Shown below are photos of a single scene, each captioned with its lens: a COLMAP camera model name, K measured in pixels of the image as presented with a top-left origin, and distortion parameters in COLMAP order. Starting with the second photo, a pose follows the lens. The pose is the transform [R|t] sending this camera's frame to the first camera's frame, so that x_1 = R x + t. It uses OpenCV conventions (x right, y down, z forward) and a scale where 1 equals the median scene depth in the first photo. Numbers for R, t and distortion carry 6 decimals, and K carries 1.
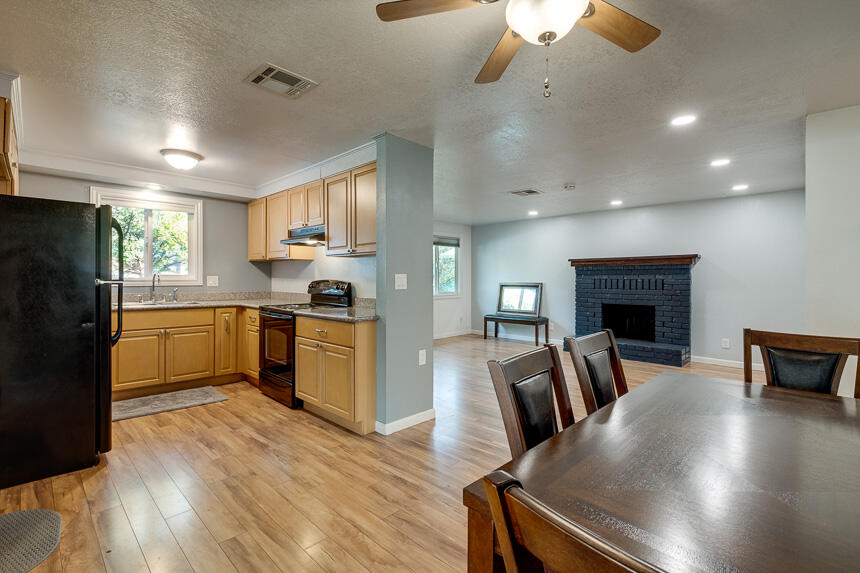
lens RADIAL K [[398.5, 0, 433.2], [0, 398.5, 275.2], [0, 0, 1]] dist [-0.000989, -0.000821]
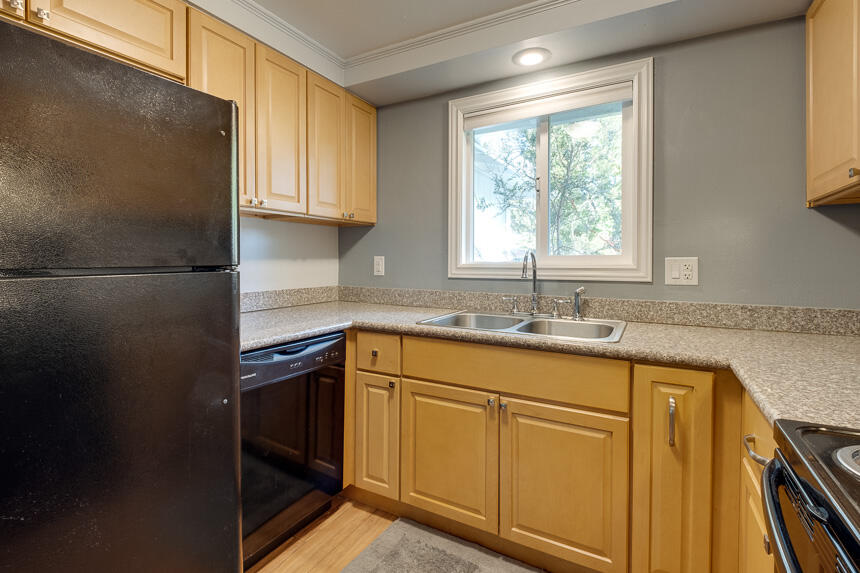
lens RADIAL K [[403.2, 0, 430.7], [0, 403.2, 261.5], [0, 0, 1]] dist [-0.001656, -0.000506]
pose [[0.262026, 0.008995, -0.965019, -0.215951], [0.004330, 0.999936, 0.010496, 0.000859], [0.965051, -0.006929, 0.261970, 0.573009]]
